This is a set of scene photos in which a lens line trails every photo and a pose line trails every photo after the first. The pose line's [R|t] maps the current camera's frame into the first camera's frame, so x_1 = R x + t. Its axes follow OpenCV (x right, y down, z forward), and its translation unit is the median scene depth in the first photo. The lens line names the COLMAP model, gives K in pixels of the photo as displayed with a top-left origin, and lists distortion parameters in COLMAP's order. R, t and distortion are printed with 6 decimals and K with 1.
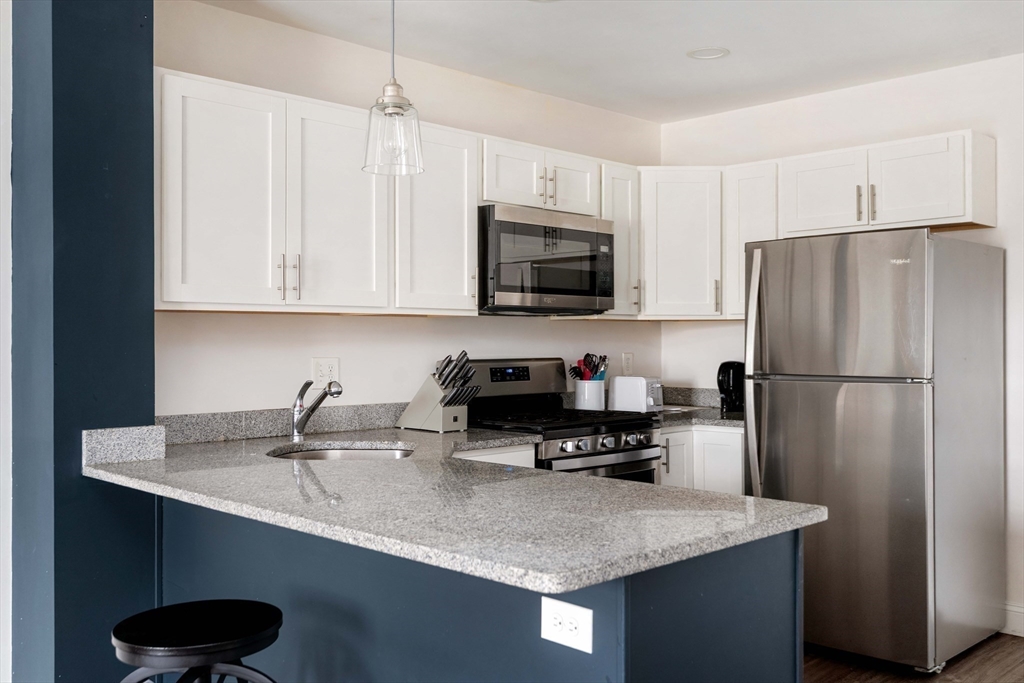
lens RADIAL K [[984.2, 0, 443.7], [0, 984.2, 337.6], [0, 0, 1]] dist [0.009929, 0.000000]
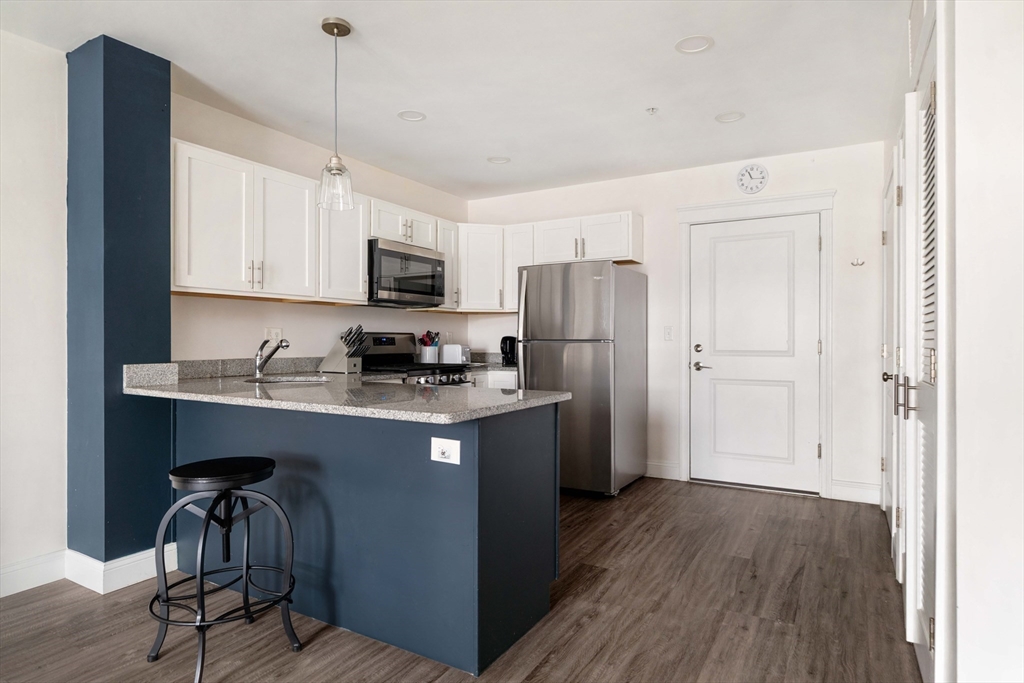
lens RADIAL K [[610.3, 0, 481.2], [0, 610.3, 338.9], [0, 0, 1]] dist [-0.003795, 0.001142]
pose [[0.965489, 0.003057, 0.260427, -0.054702], [-0.003175, 0.999995, 0.000031, 0.039784], [-0.260425, -0.000857, 0.965494, -0.063509]]
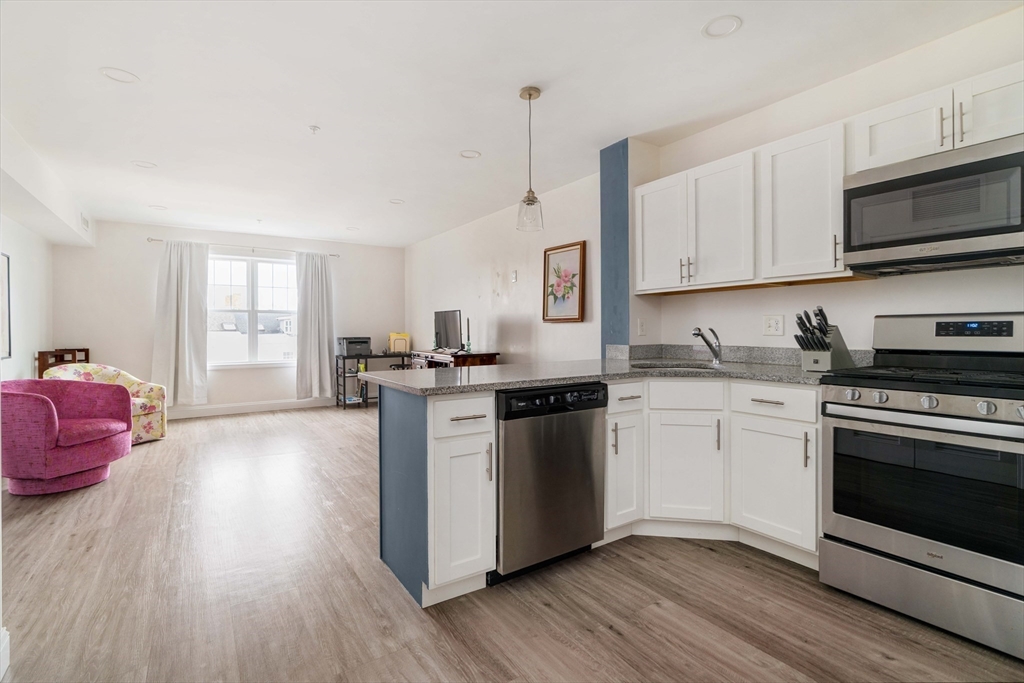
lens RADIAL K [[456.0, 0, 511.4], [0, 456.0, 332.1], [0, 0, 1]] dist [-0.009491, 0.002841]
pose [[-0.145311, 0.006995, -0.989361, 0.662275], [0.009457, 0.999939, 0.005681, 0.039948], [0.989341, -0.008531, -0.145368, 0.734119]]
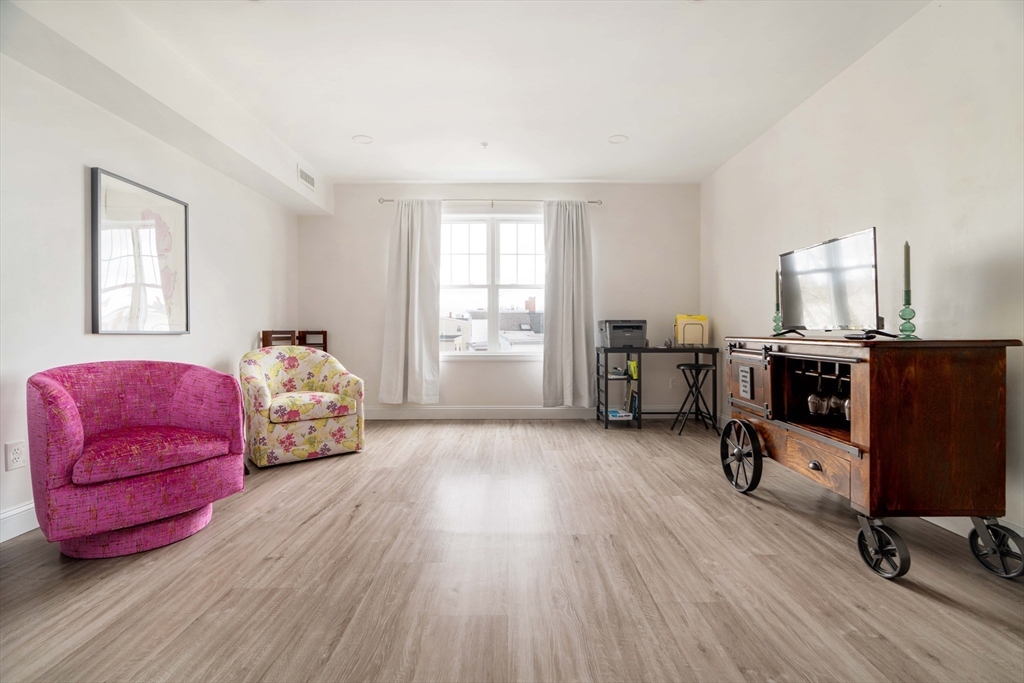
lens RADIAL K [[456.0, 0, 517.9], [0, 456.0, 335.2], [0, 0, 1]] dist [-0.009491, 0.002841]
pose [[-0.663470, 0.008972, -0.748149, -0.018948], [0.007020, 0.999959, 0.005766, 0.100402], [0.748170, -0.001427, -0.663506, 0.415702]]
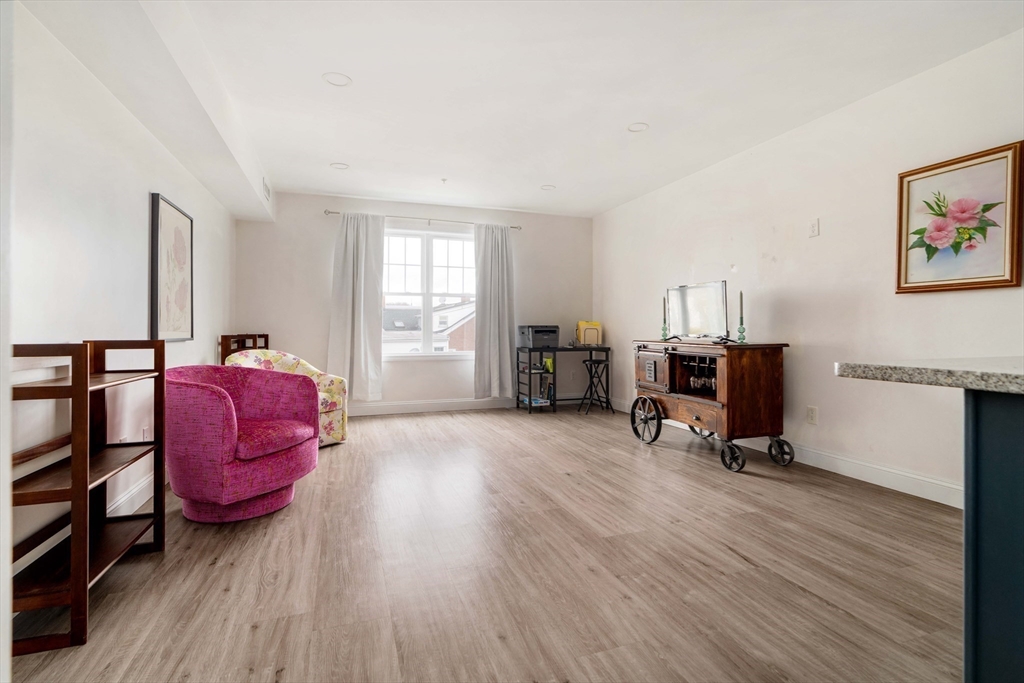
lens RADIAL K [[471.7, 0, 524.3], [0, 471.7, 328.4], [0, 0, 1]] dist [-0.016148, 0.004005]
pose [[-0.380664, 0.000813, -0.924713, 0.377689], [0.004440, 0.999990, -0.000948, 0.078238], [0.924703, -0.004466, -0.380664, 0.359604]]
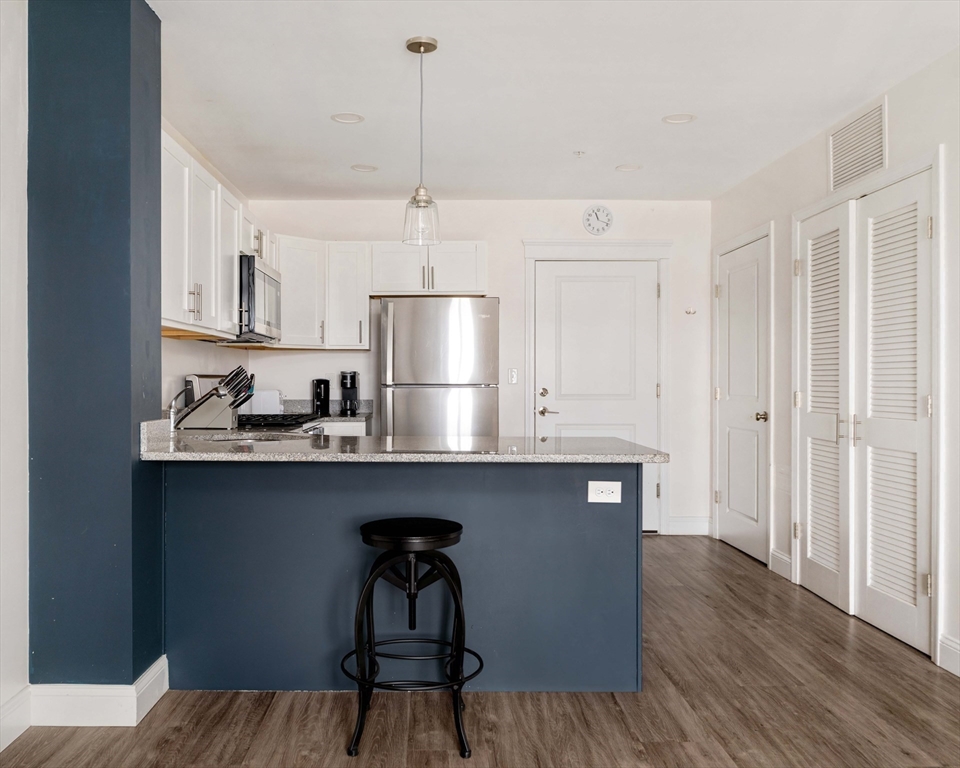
lens RADIAL K [[880.1, 0, 445.6], [0, 880.1, 374.0], [0, 0, 1]] dist [-0.002600, 0.000000]
pose [[0.683292, 0.006581, 0.730116, -0.691341], [-0.004828, 0.999978, -0.004494, 0.030491], [-0.730129, -0.000454, 0.683309, 0.008329]]
